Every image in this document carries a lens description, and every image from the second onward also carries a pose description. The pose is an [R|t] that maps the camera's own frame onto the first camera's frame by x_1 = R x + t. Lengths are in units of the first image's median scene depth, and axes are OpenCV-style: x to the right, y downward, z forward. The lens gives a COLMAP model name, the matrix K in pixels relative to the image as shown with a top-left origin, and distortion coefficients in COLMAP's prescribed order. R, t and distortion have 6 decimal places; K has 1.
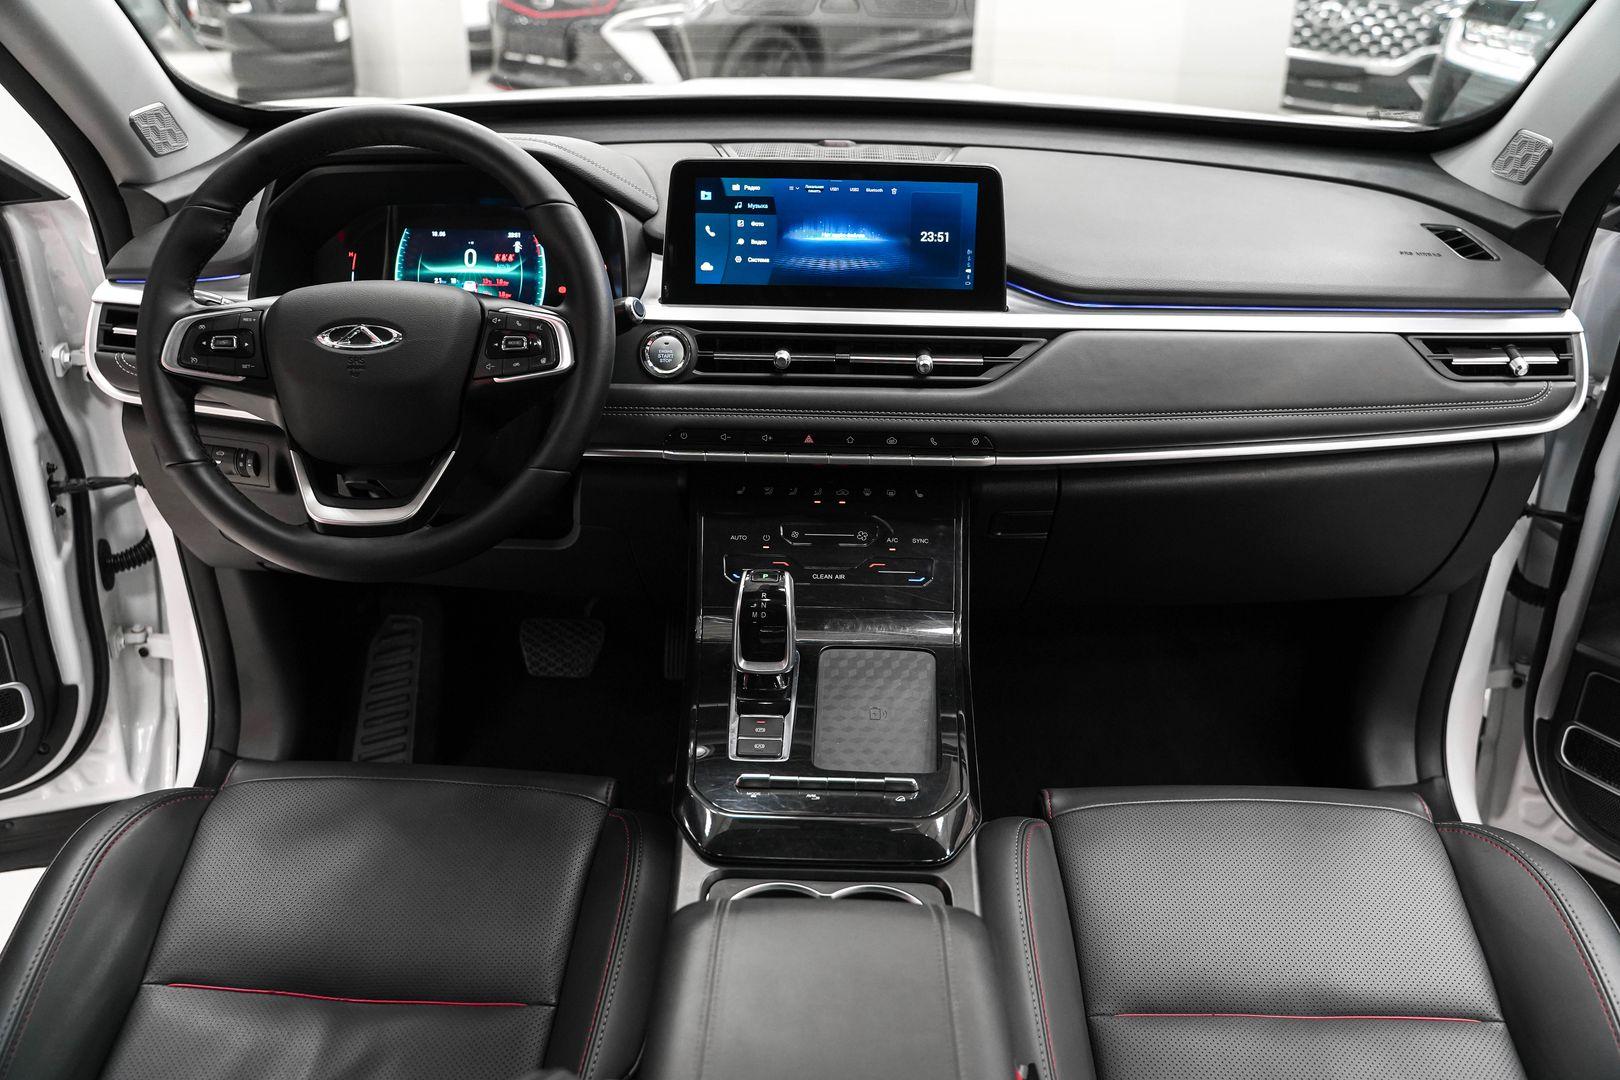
lens RADIAL K [[1321.3, 0, 810.0], [0, 1321.3, 540.0], [0, 0, 1]] dist [-0.122474, 0.109389]
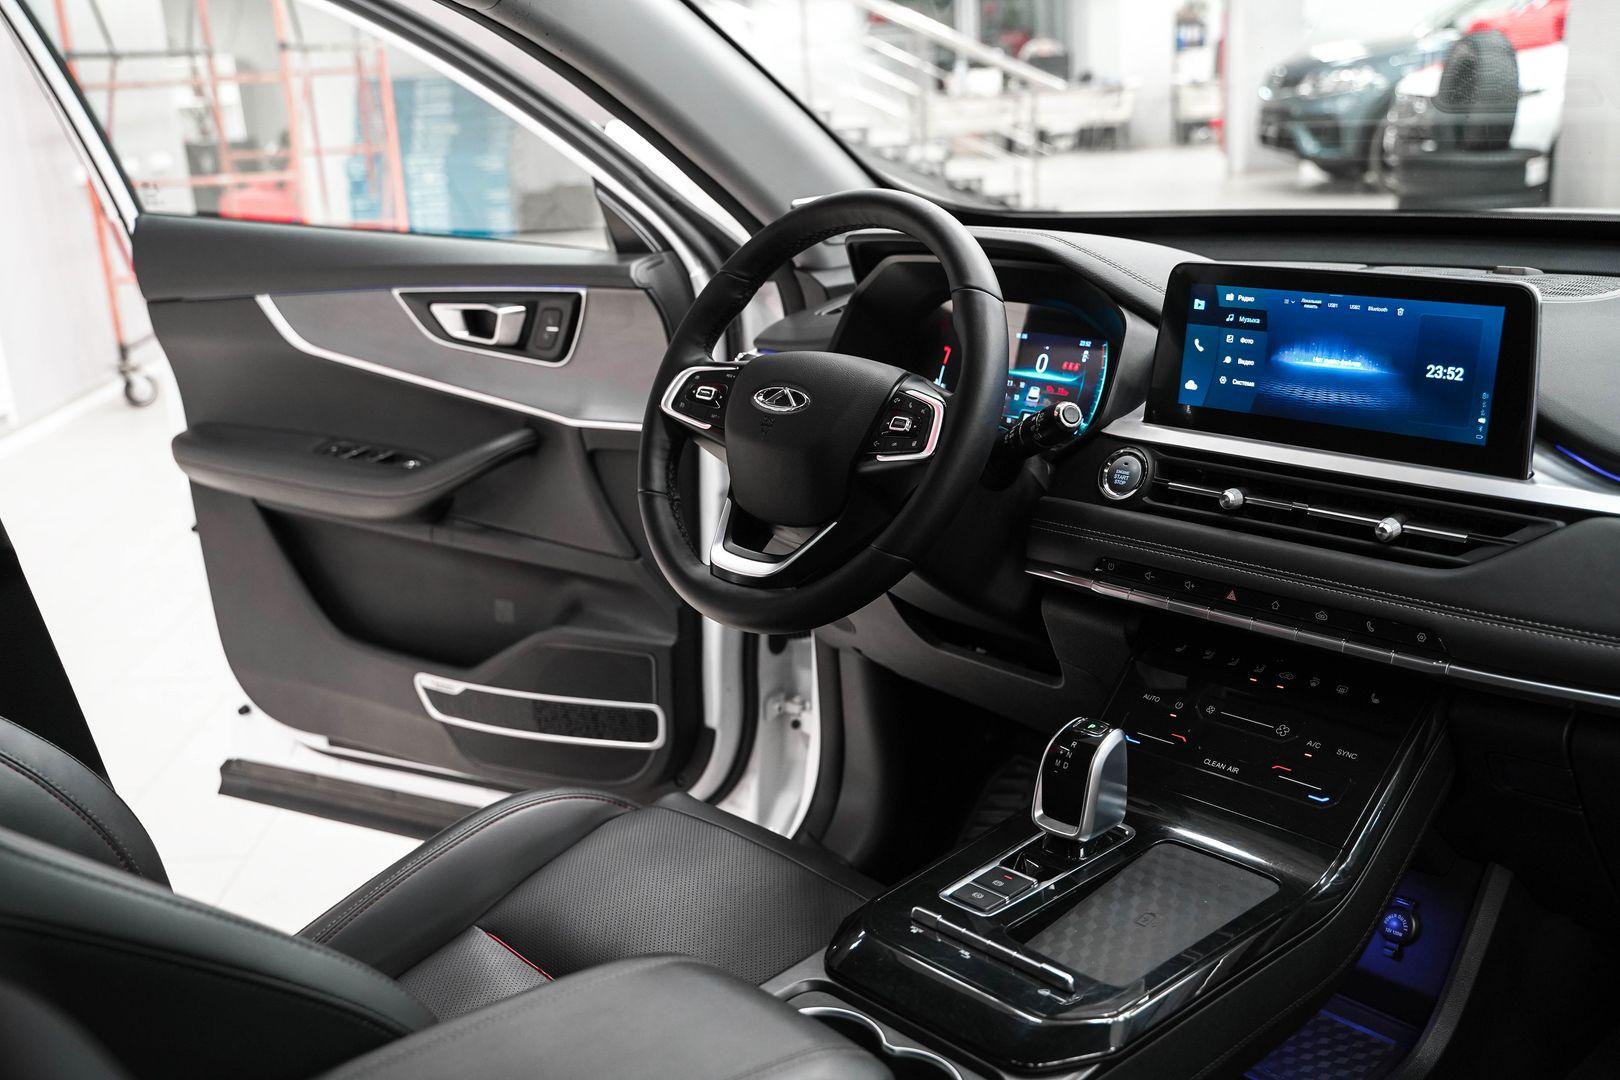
lens RADIAL K [[1631.0, 0, 810.0], [0, 1631.0, 540.0], [0, 0, 1]] dist [-0.057697, 0.113652]
pose [[0.690540, 0.154246, -0.706656, 0.526164], [-0.265386, 0.962888, -0.049158, 0.010391], [0.672848, 0.221482, 0.705848, 0.094054]]
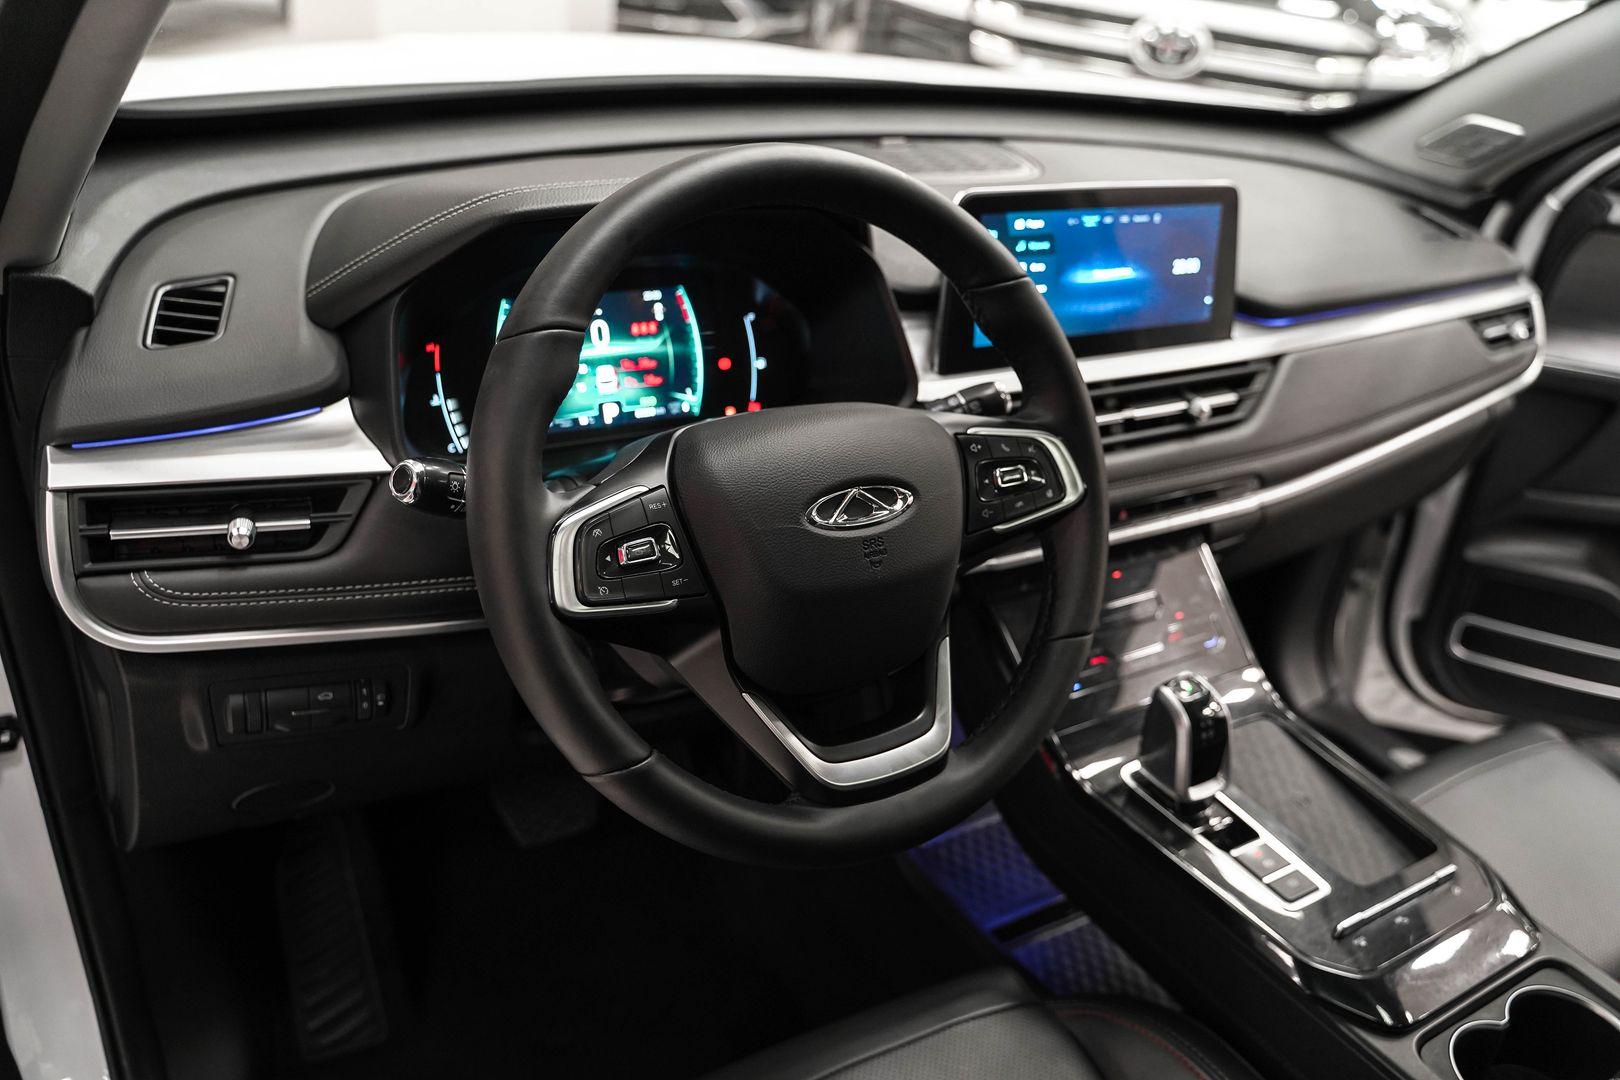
lens RADIAL K [[1321.3, 0, 810.0], [0, 1321.3, 540.0], [0, 0, 1]] dist [-0.122474, 0.109389]
pose [[0.835877, -0.191155, 0.514557, -0.609514], [0.158008, 0.981519, 0.107950, -0.183597], [-0.525683, -0.008929, 0.850634, 0.375604]]
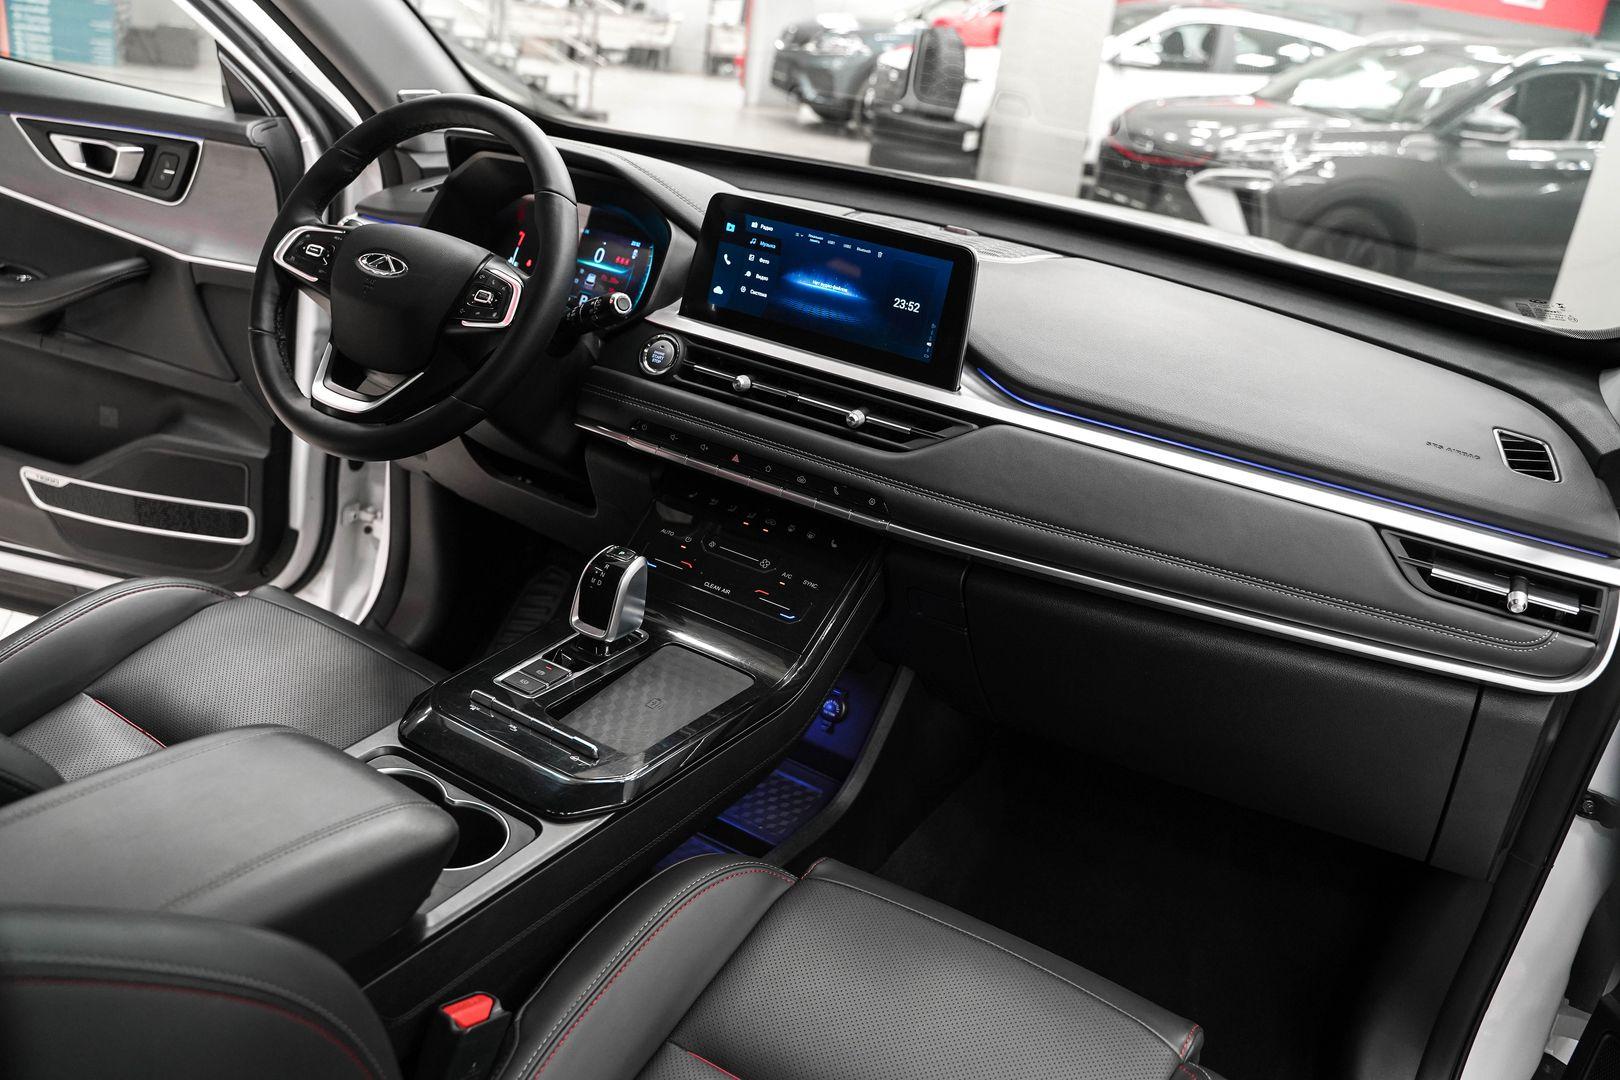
lens RADIAL K [[1321.3, 0, 810.0], [0, 1321.3, 540.0], [0, 0, 1]] dist [-0.122474, 0.109389]
pose [[0.861176, 0.279506, -0.424561, 0.519160], [-0.323263, 0.945731, -0.033089, 0.002382], [0.392272, 0.165740, 0.904795, 0.064350]]
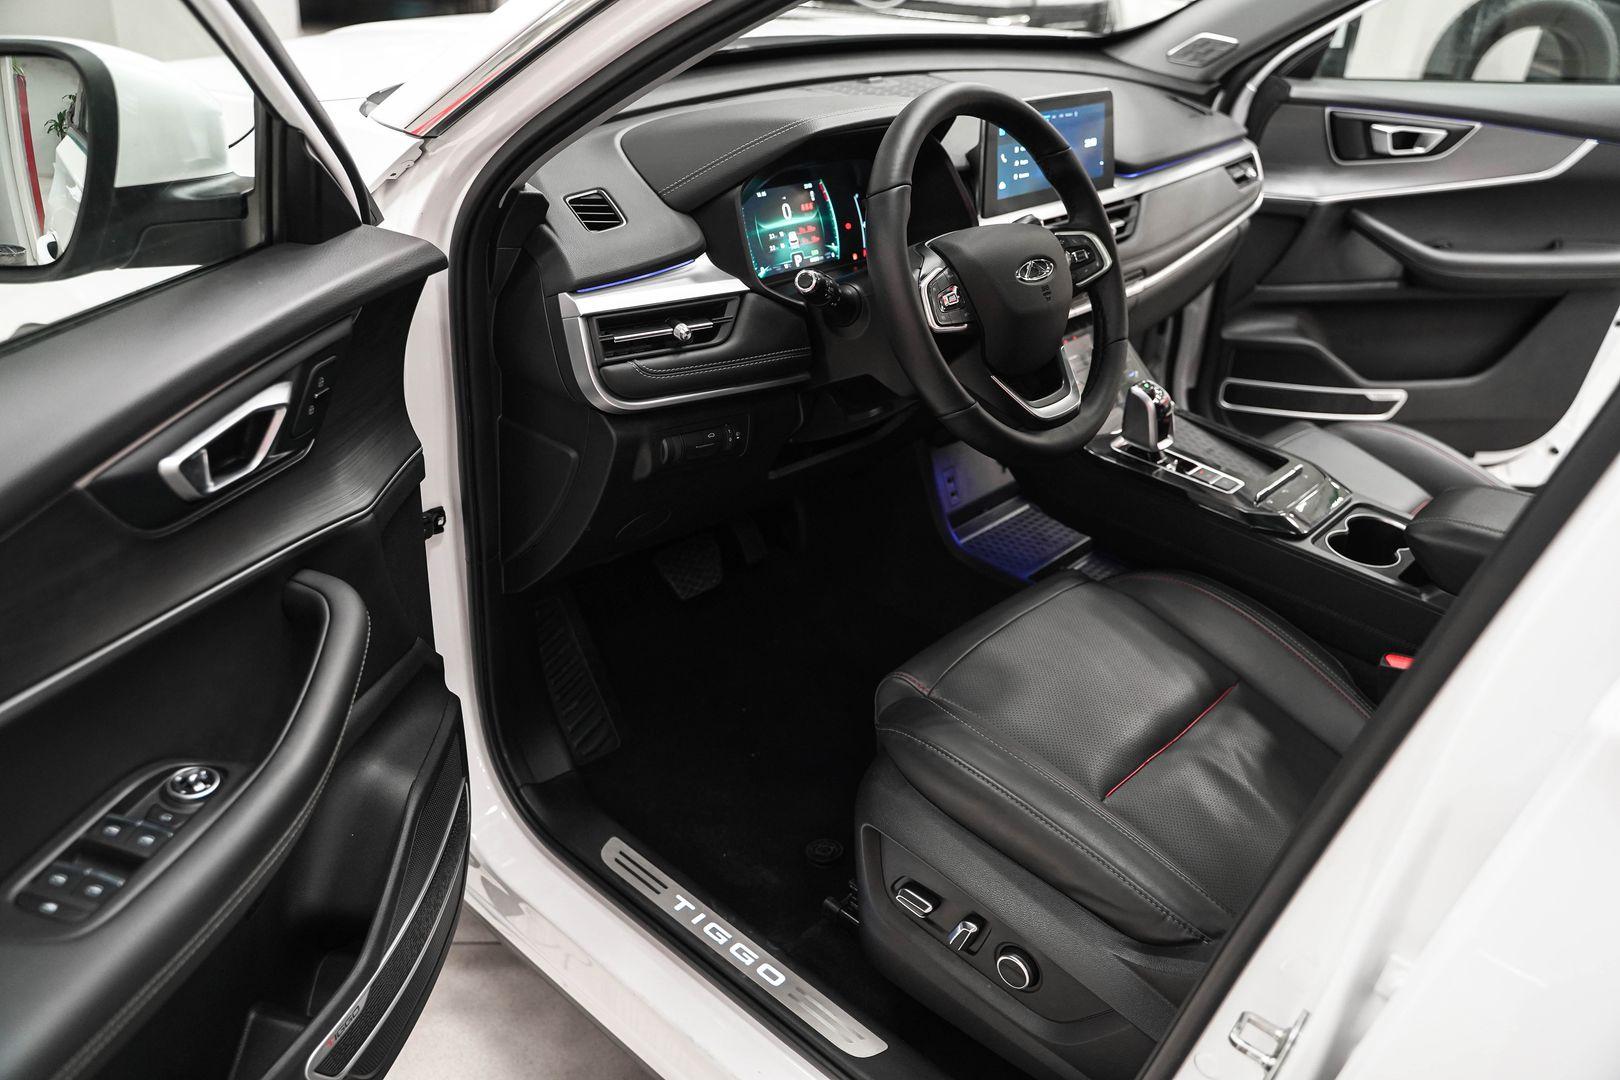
lens RADIAL K [[1314.3, 0, 778.2], [0, 1314.3, 545.3], [0, 0, 1]] dist [-0.084851, 0.002839]
pose [[0.661935, -0.333474, 0.671295, -1.234181], [0.268932, 0.941615, 0.202577, -0.194548], [-0.699656, 0.046441, 0.712969, 0.241517]]
